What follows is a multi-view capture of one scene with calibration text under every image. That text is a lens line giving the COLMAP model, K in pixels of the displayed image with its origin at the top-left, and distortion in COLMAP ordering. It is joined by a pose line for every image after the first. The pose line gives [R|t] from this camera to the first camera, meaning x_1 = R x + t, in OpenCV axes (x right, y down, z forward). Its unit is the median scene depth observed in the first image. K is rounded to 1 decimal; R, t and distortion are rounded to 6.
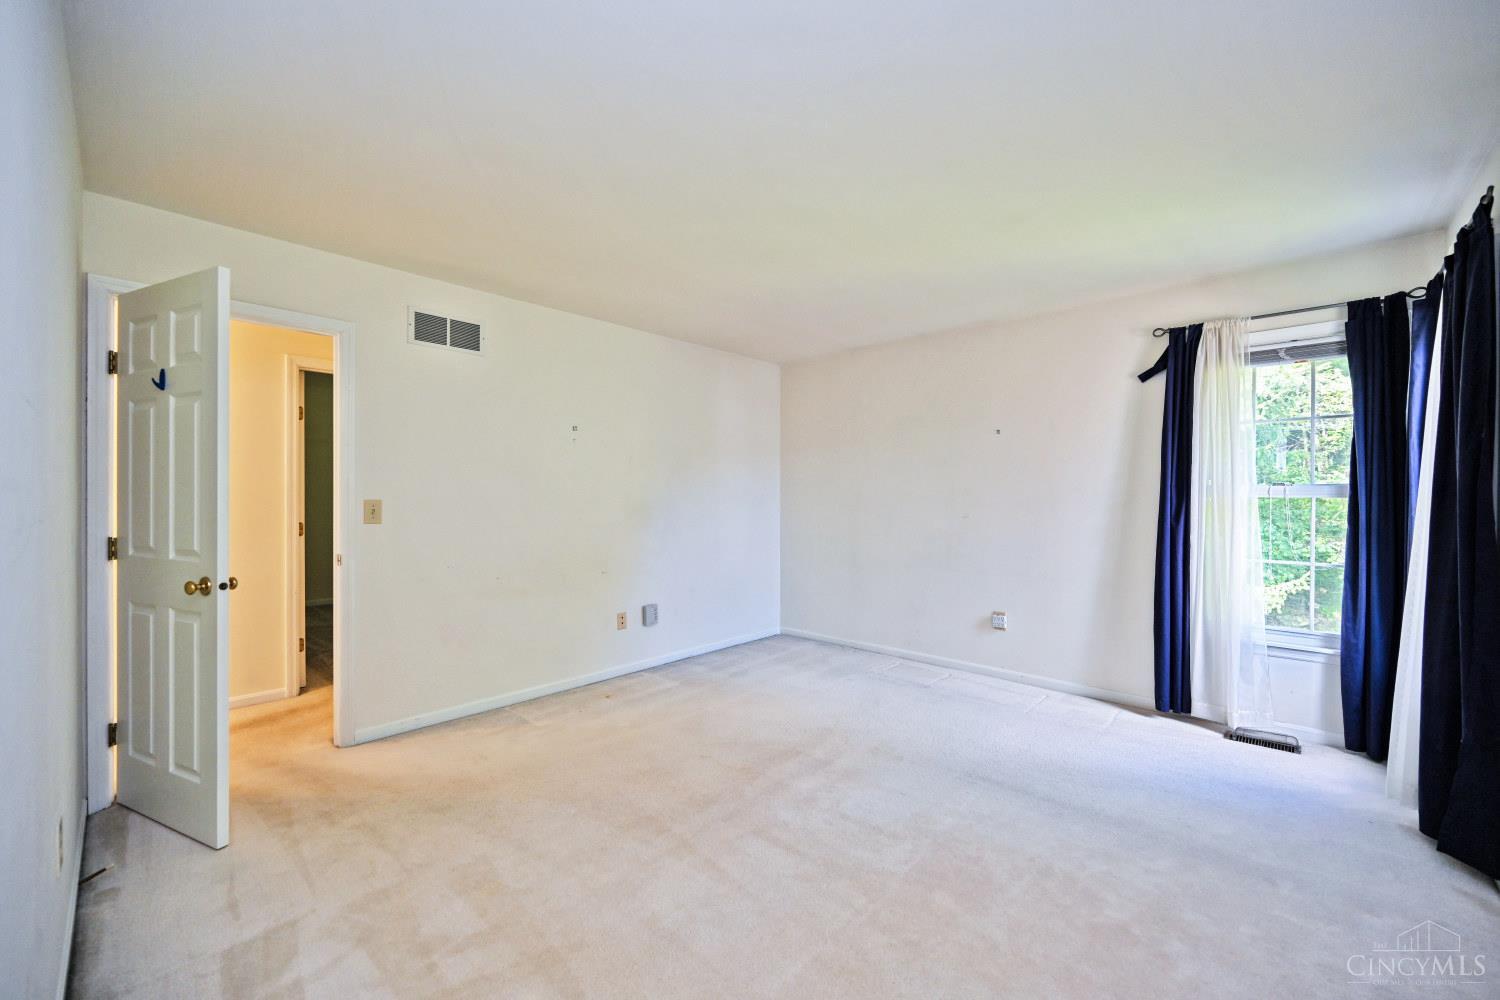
lens RADIAL K [[608.6, 0, 751.8], [0, 608.6, 500.5], [0, 0, 1]] dist [-0.002654, 0.000466]
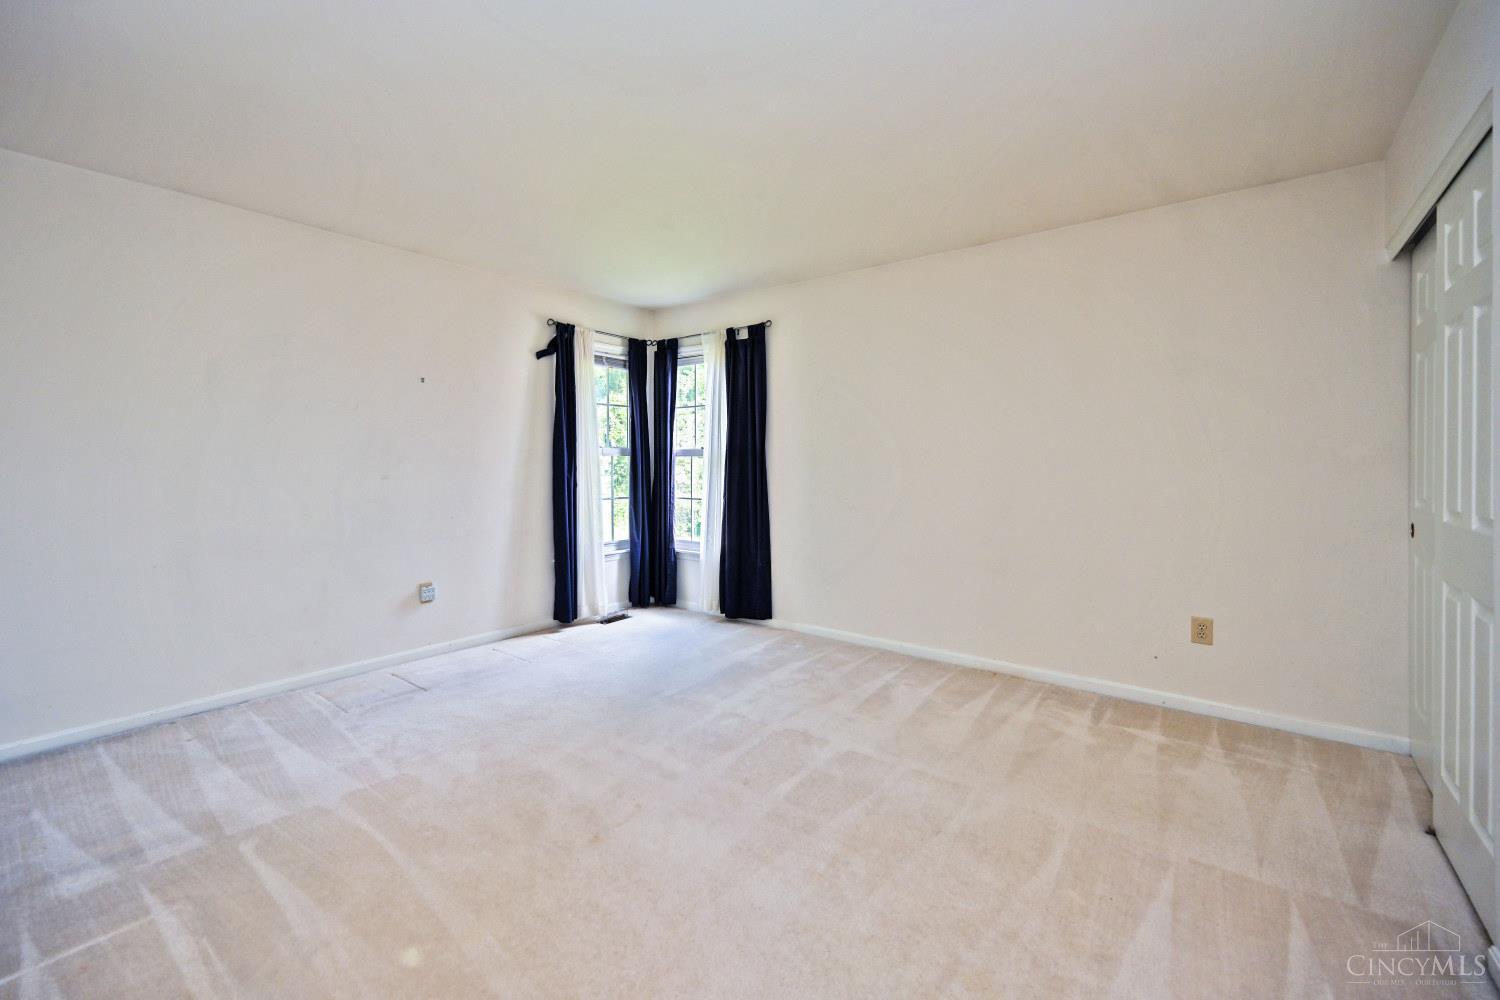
lens RADIAL K [[608.6, 0, 756.6], [0, 608.6, 460.8], [0, 0, 1]] dist [-0.002654, 0.000466]
pose [[-0.090197, -0.002092, 0.995922, -0.614974], [0.004609, 0.999986, 0.002518, 0.005448], [-0.995913, 0.004818, -0.090186, 0.706462]]
